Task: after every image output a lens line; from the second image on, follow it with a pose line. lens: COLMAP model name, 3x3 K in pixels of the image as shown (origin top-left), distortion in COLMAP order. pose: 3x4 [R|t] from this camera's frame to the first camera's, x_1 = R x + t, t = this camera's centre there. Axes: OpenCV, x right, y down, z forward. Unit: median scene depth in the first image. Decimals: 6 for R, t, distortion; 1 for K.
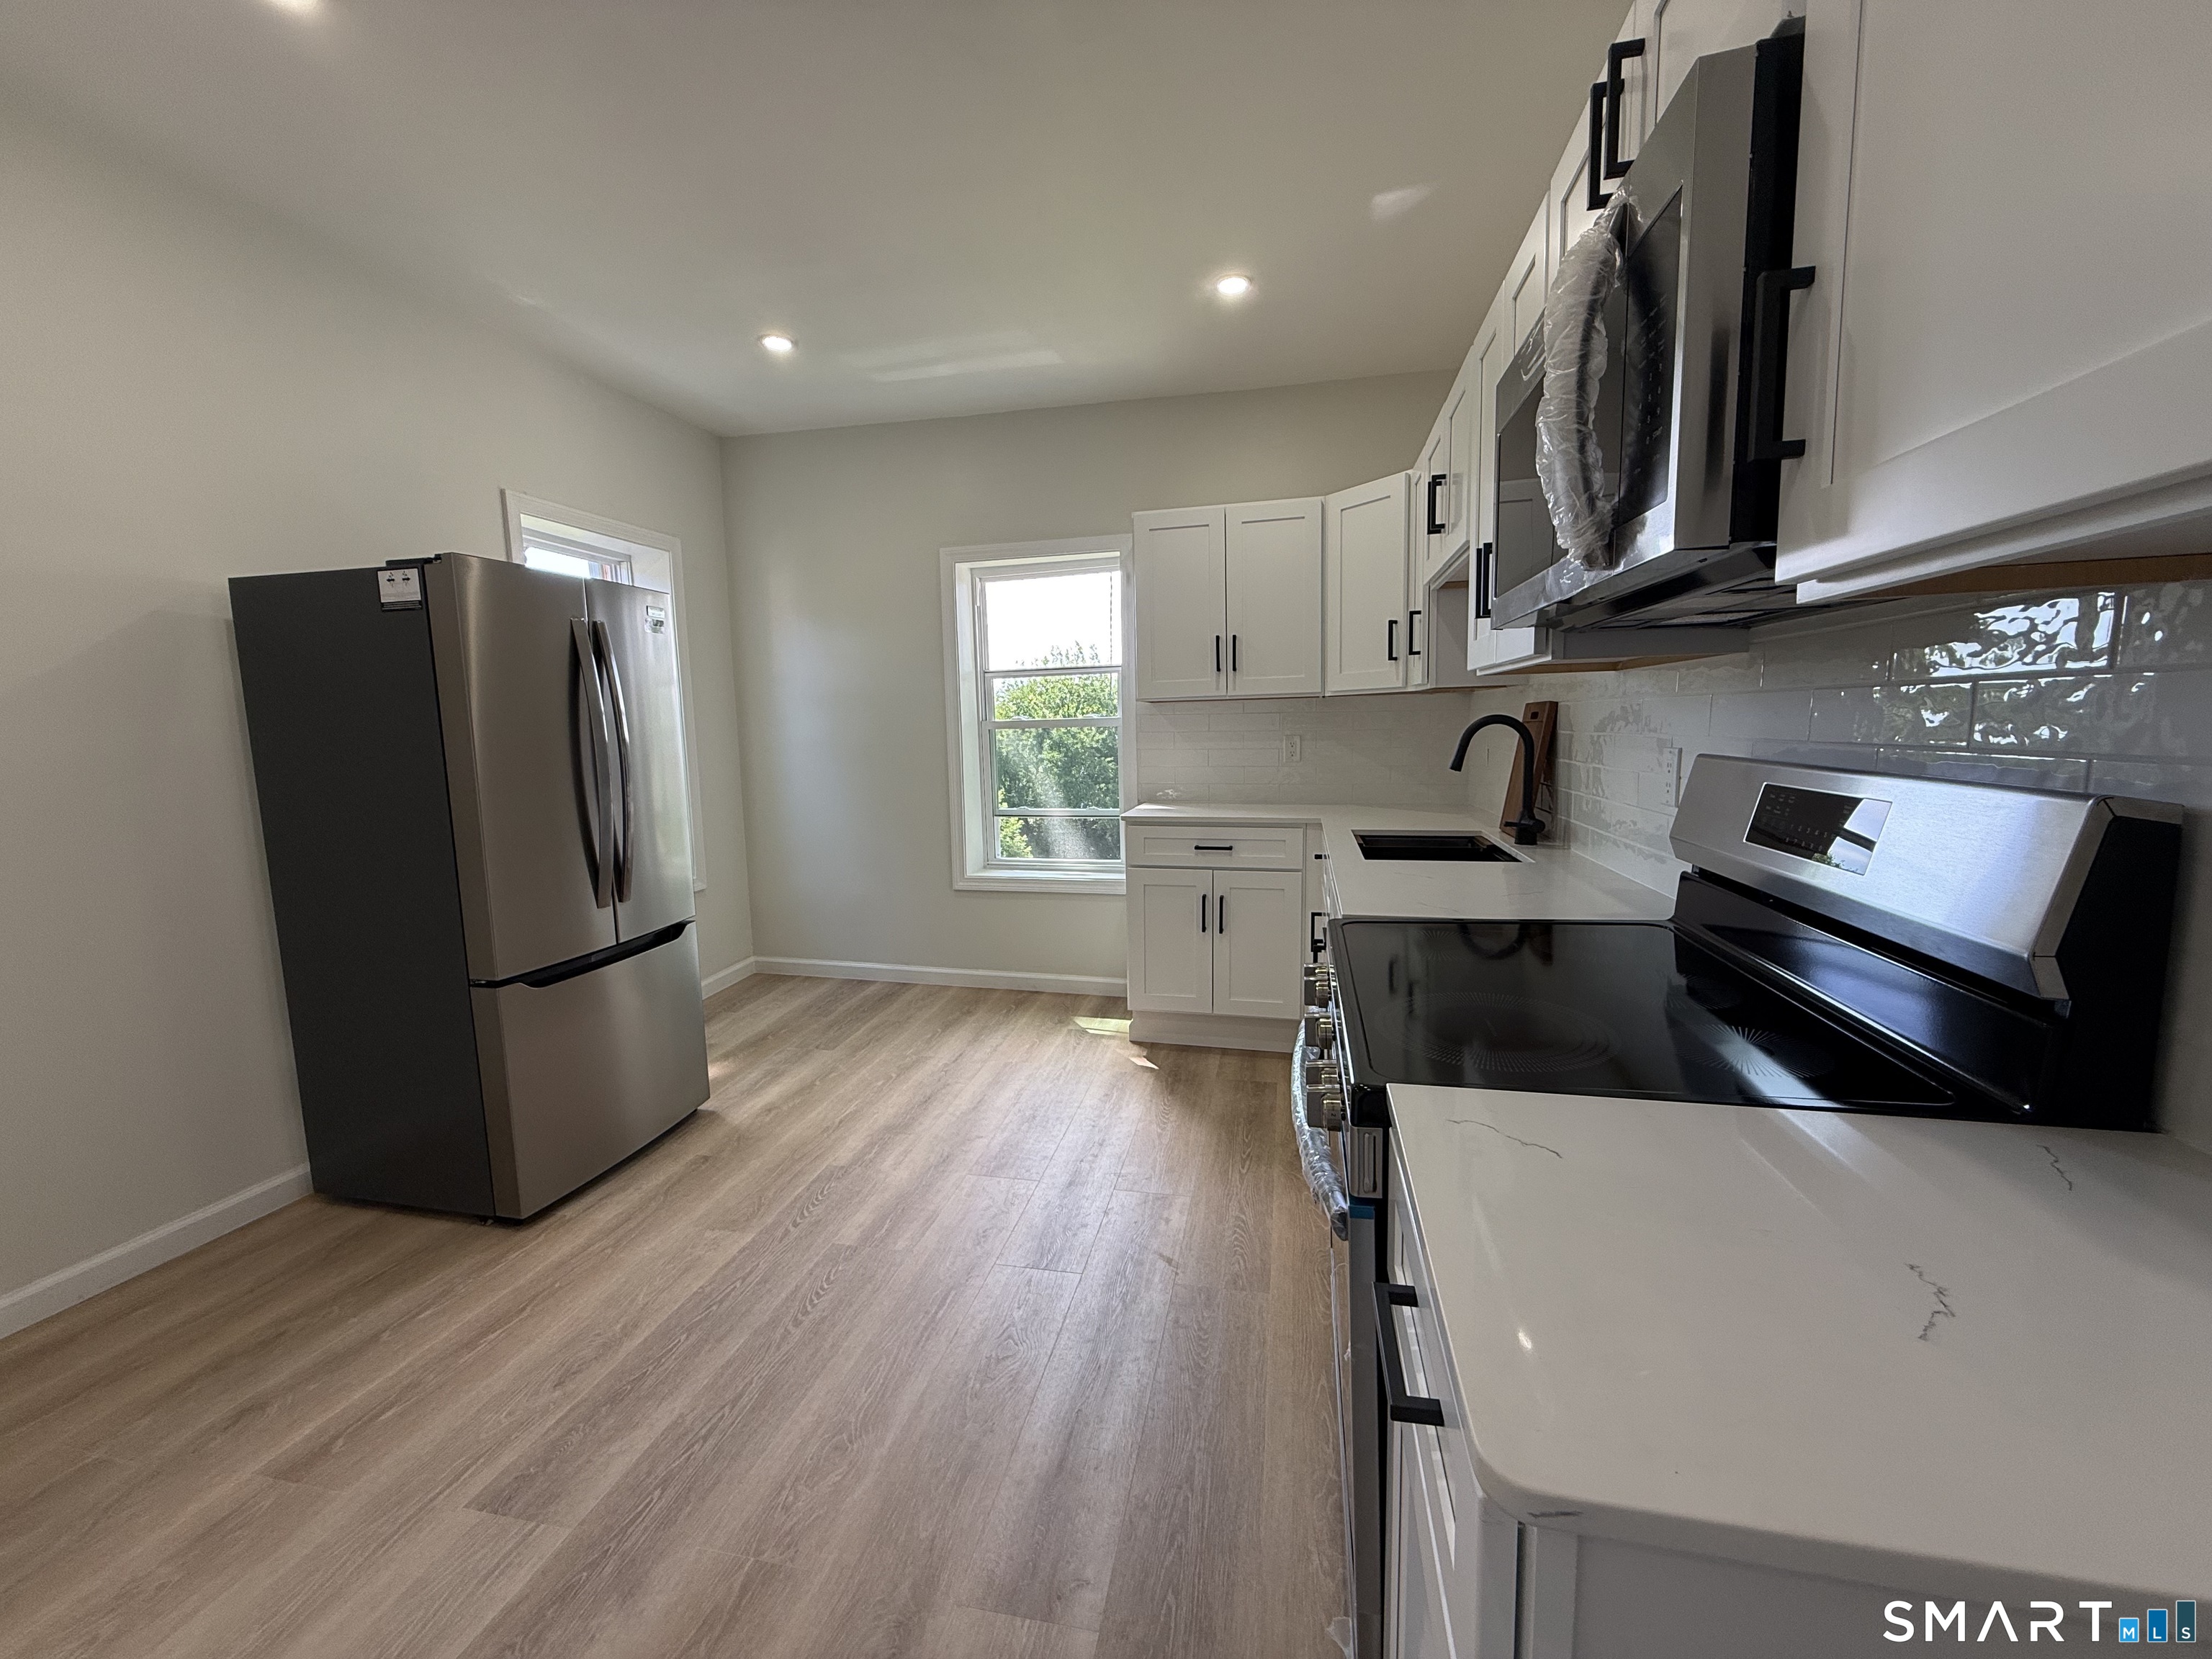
lens RADIAL K [[880.2, 0, 1100.8], [0, 880.2, 830.1], [0, 0, 1]] dist [0.000657, -0.000034]
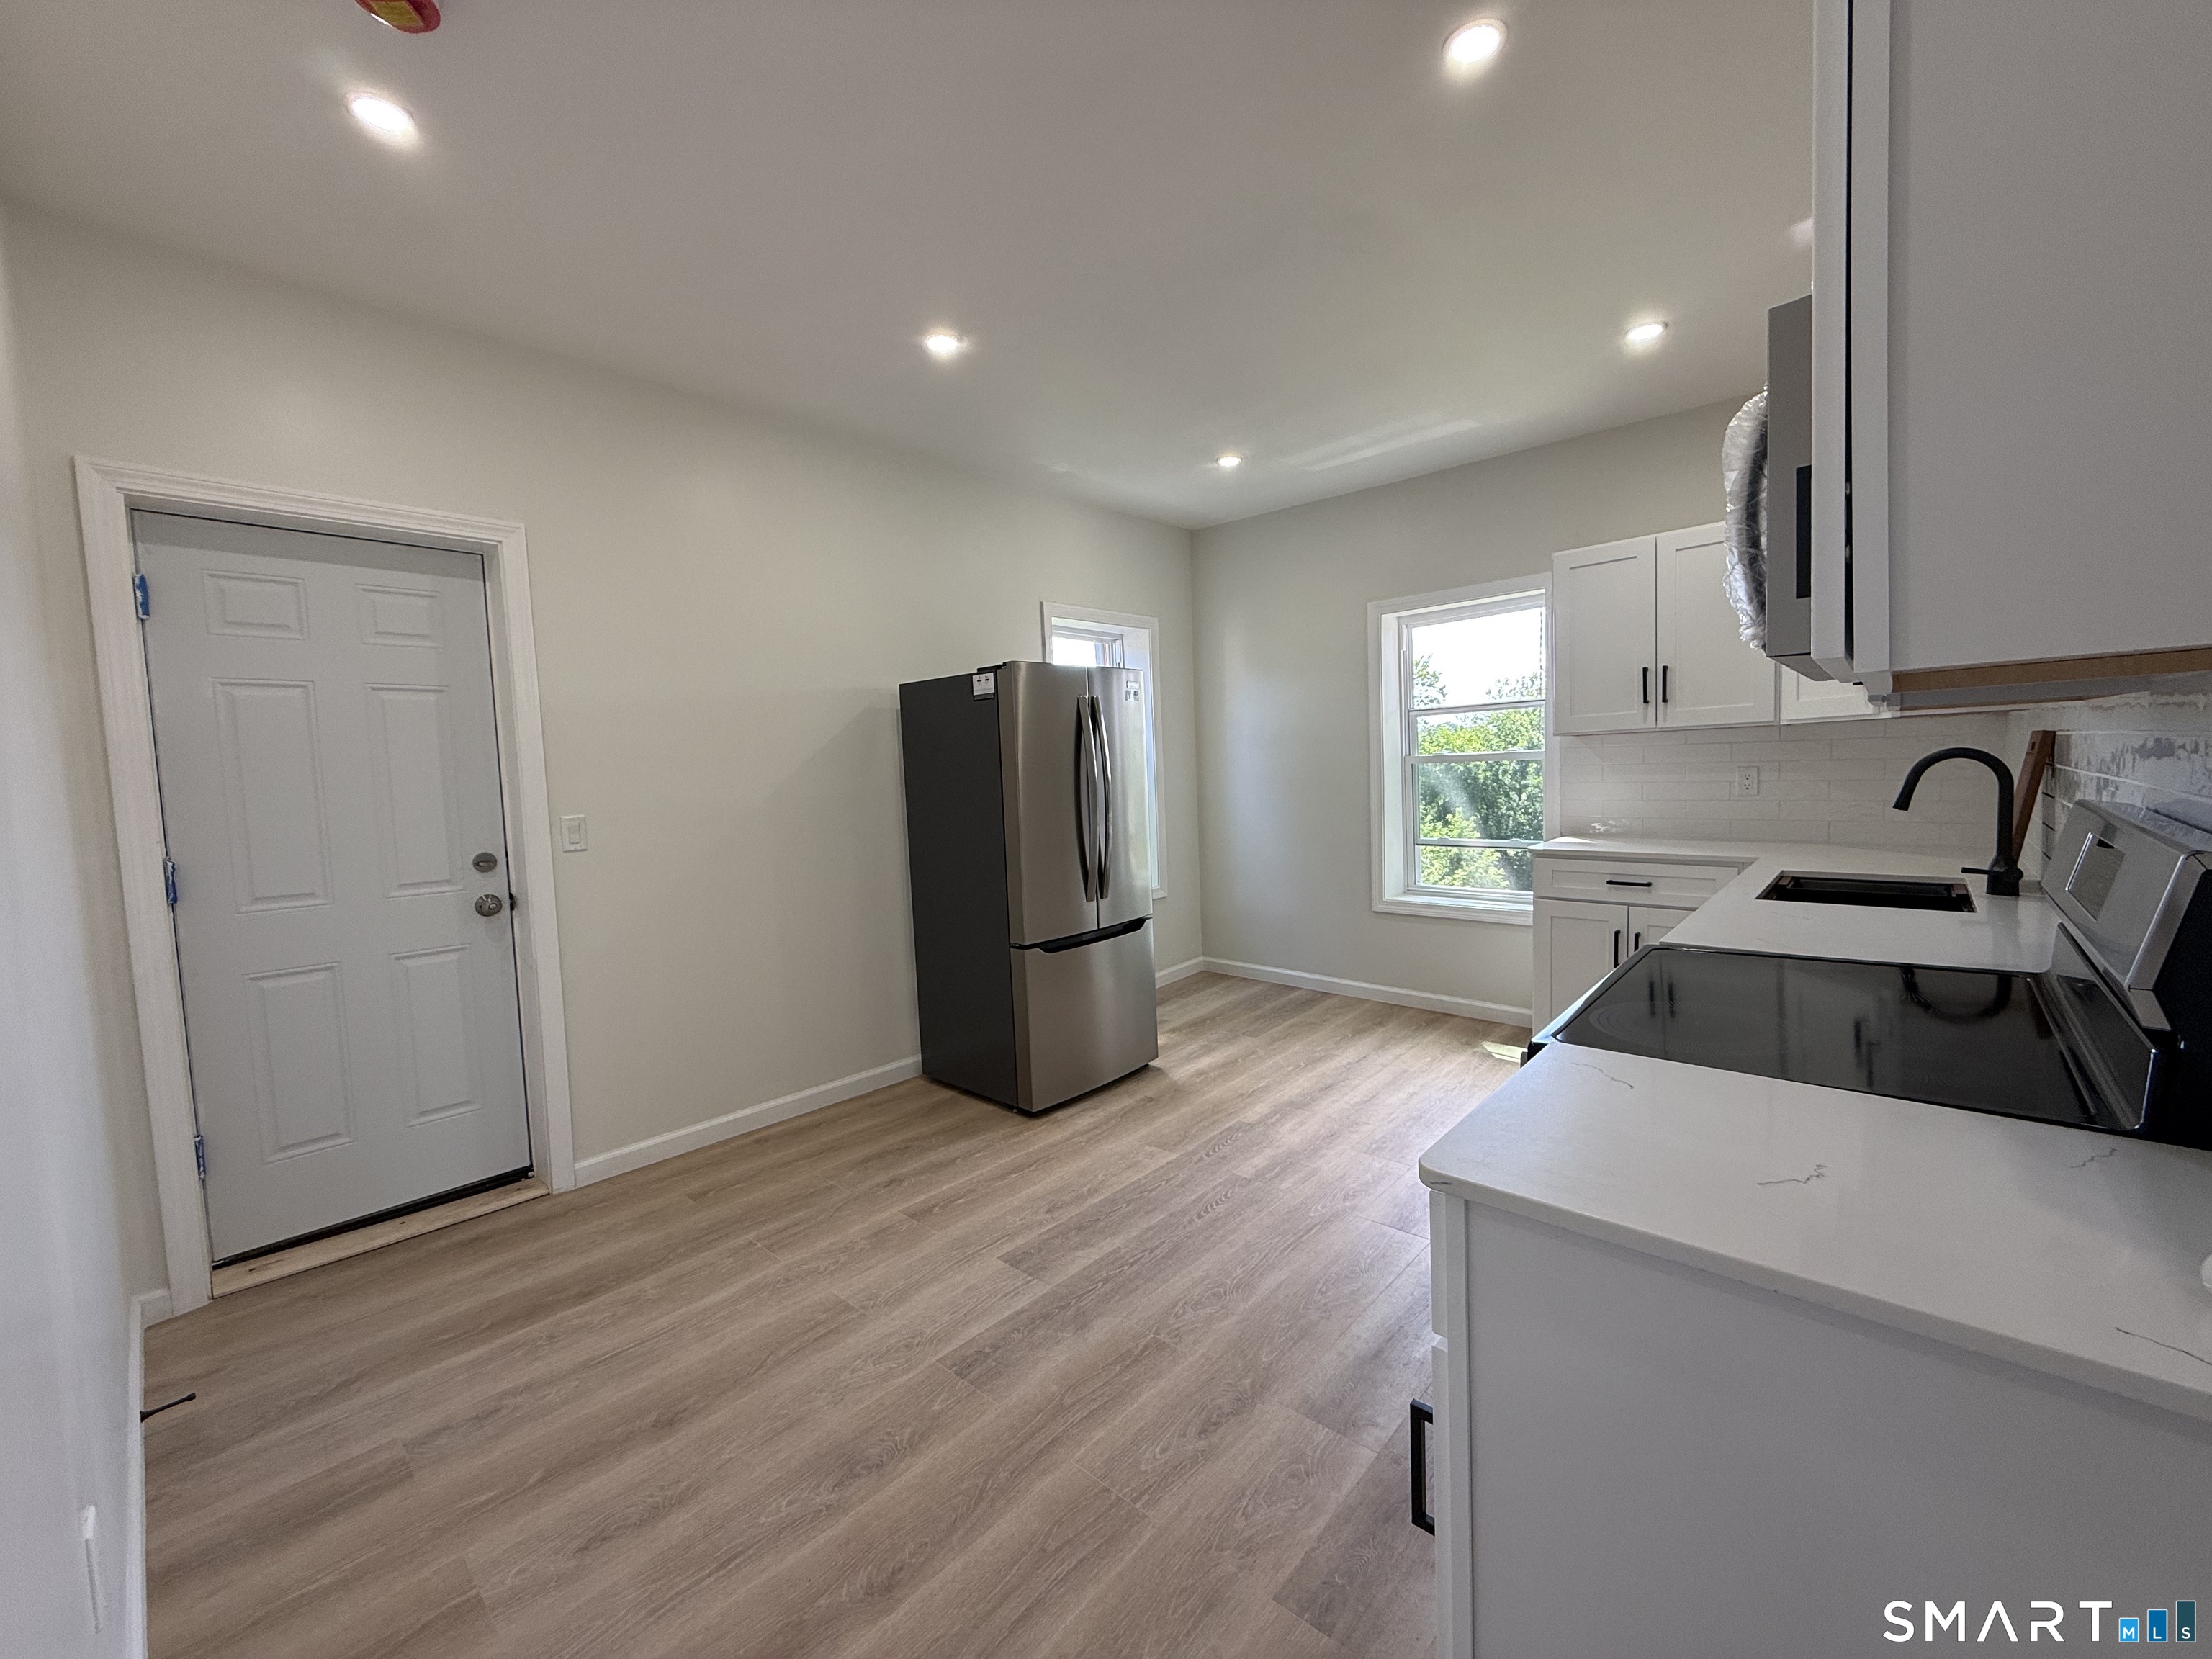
lens RADIAL K [[880.2, 0, 1100.8], [0, 880.2, 830.1], [0, 0, 1]] dist [0.000657, -0.000034]
pose [[0.867829, 0.022491, -0.496353, 0.121249], [-0.037263, 0.999108, -0.019879, 0.002349], [0.495463, 0.035747, 0.867893, -0.179040]]
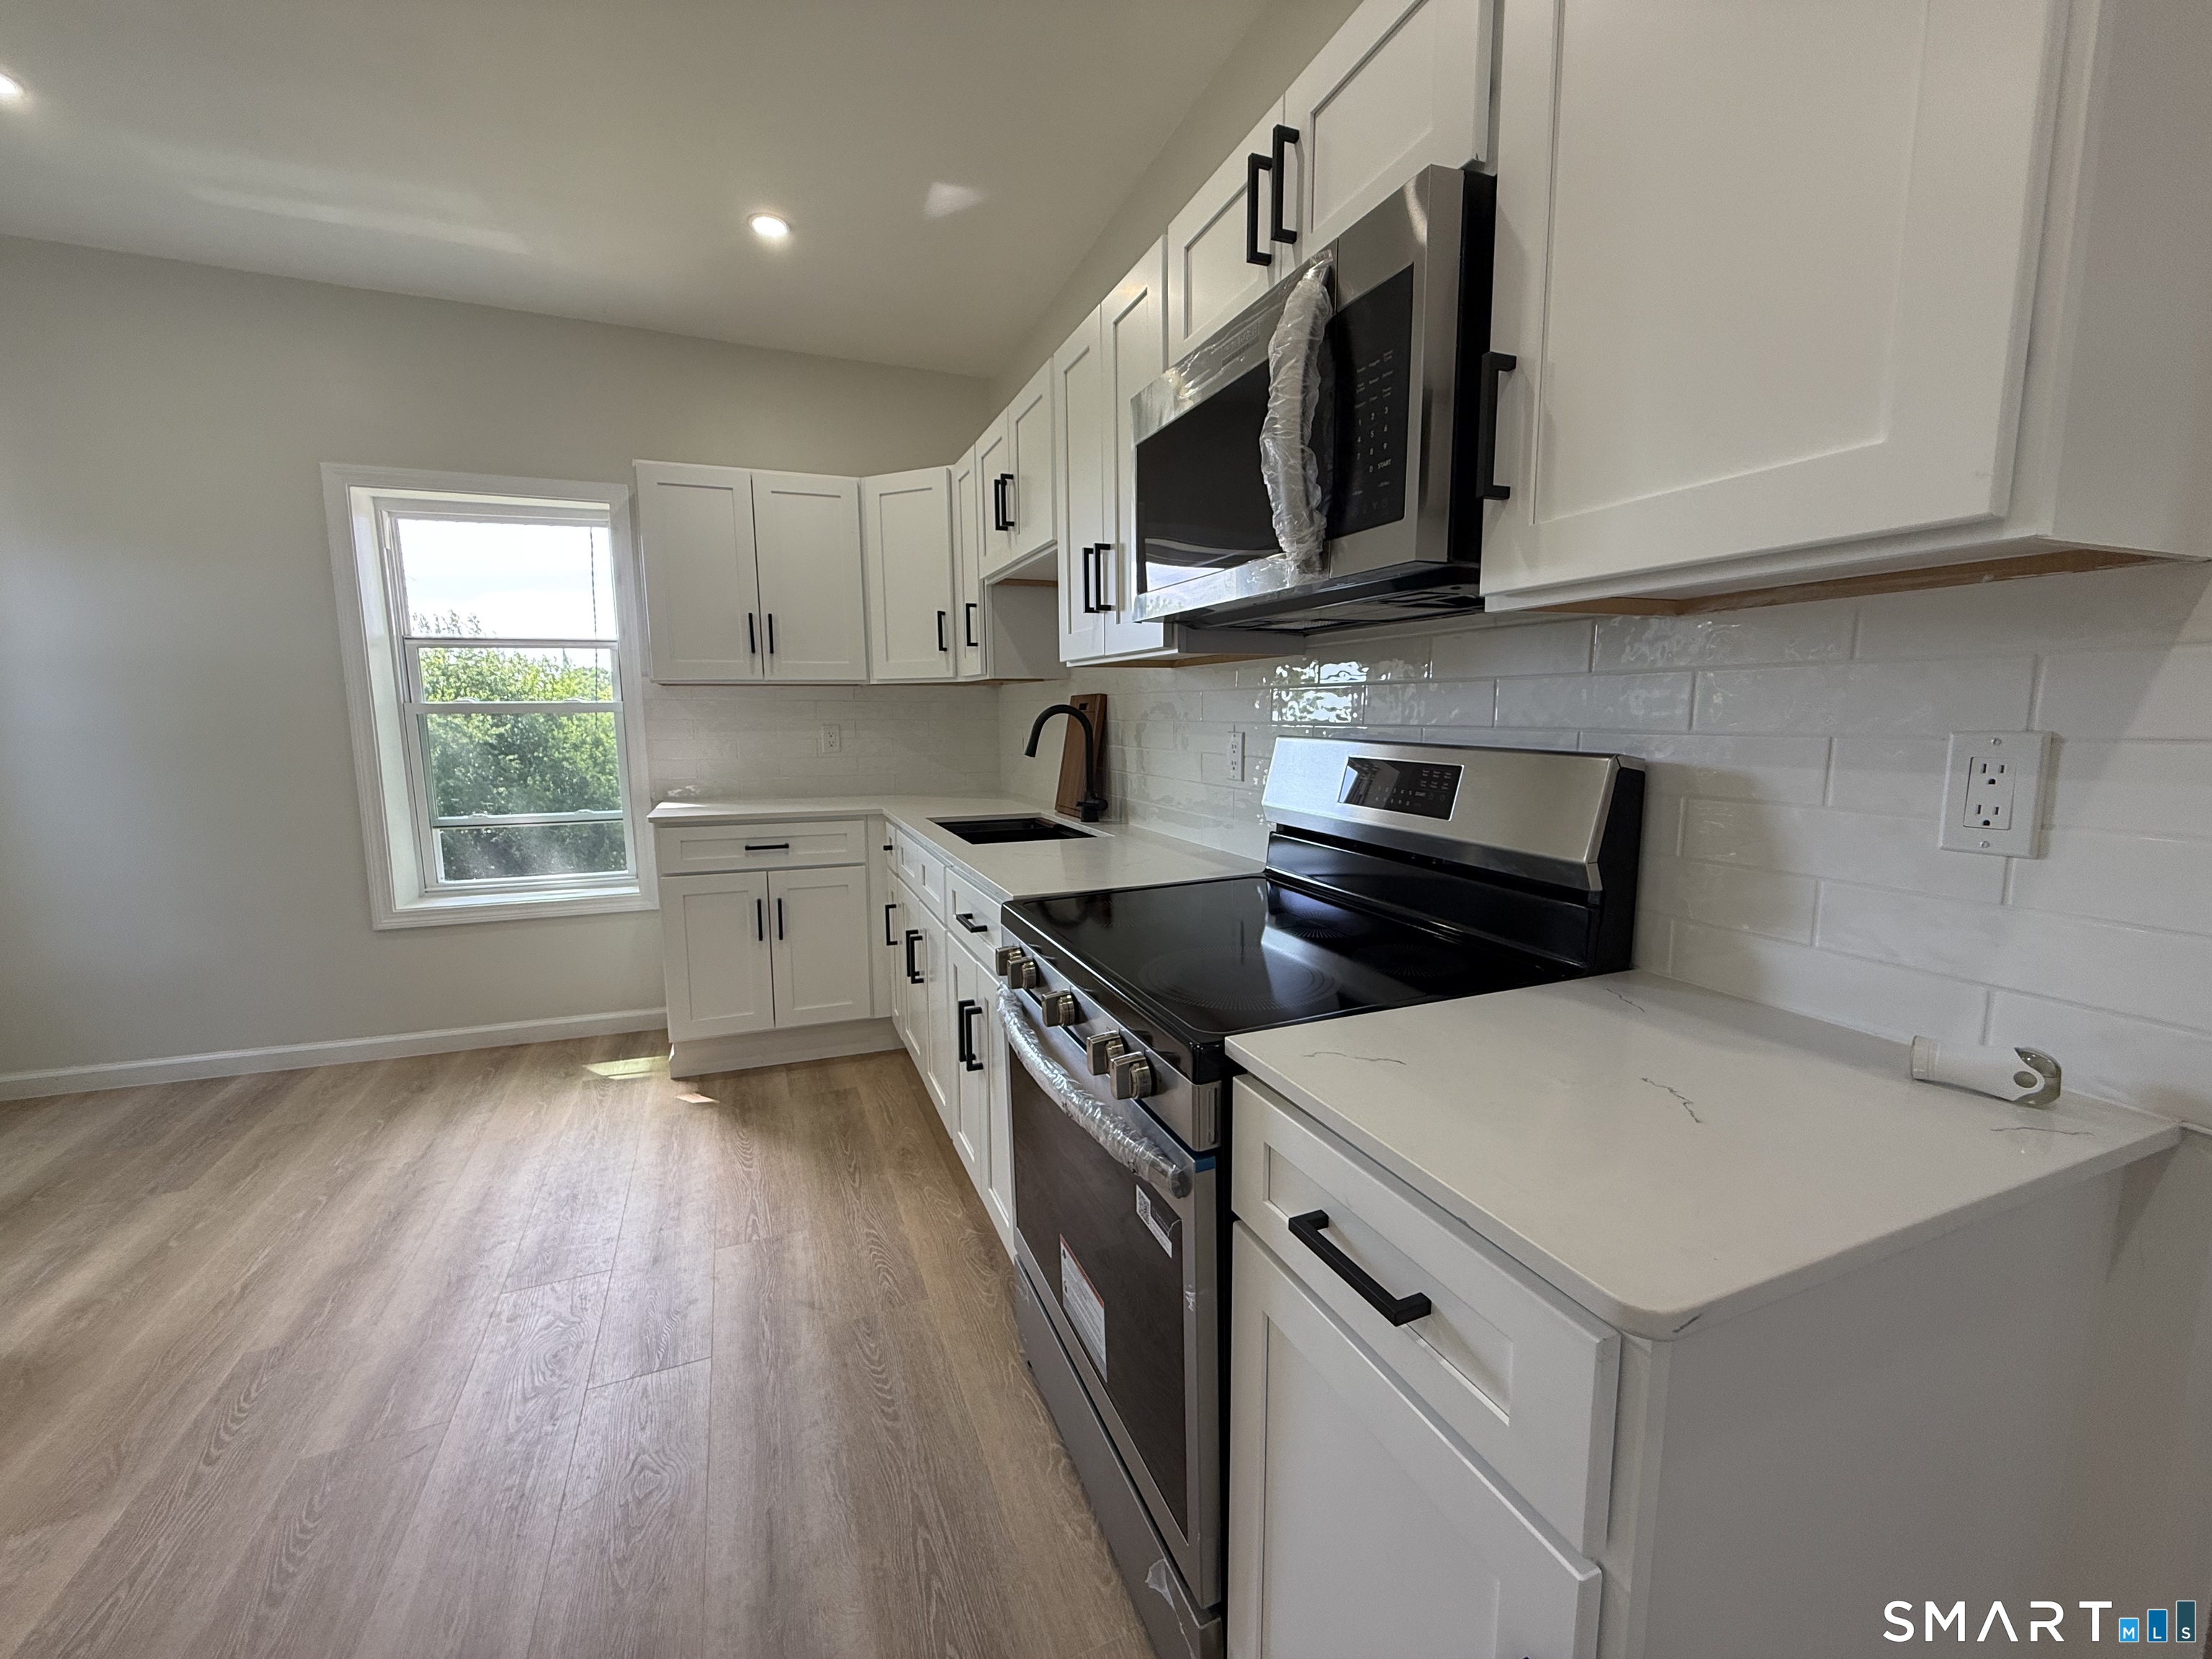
lens RADIAL K [[880.2, 0, 1100.8], [0, 880.2, 830.1], [0, 0, 1]] dist [0.000657, -0.000034]
pose [[0.822594, -0.059771, 0.565479, -0.119546], [0.056741, 0.998125, 0.022962, 0.001602], [-0.565791, 0.013197, 0.824443, 0.064621]]
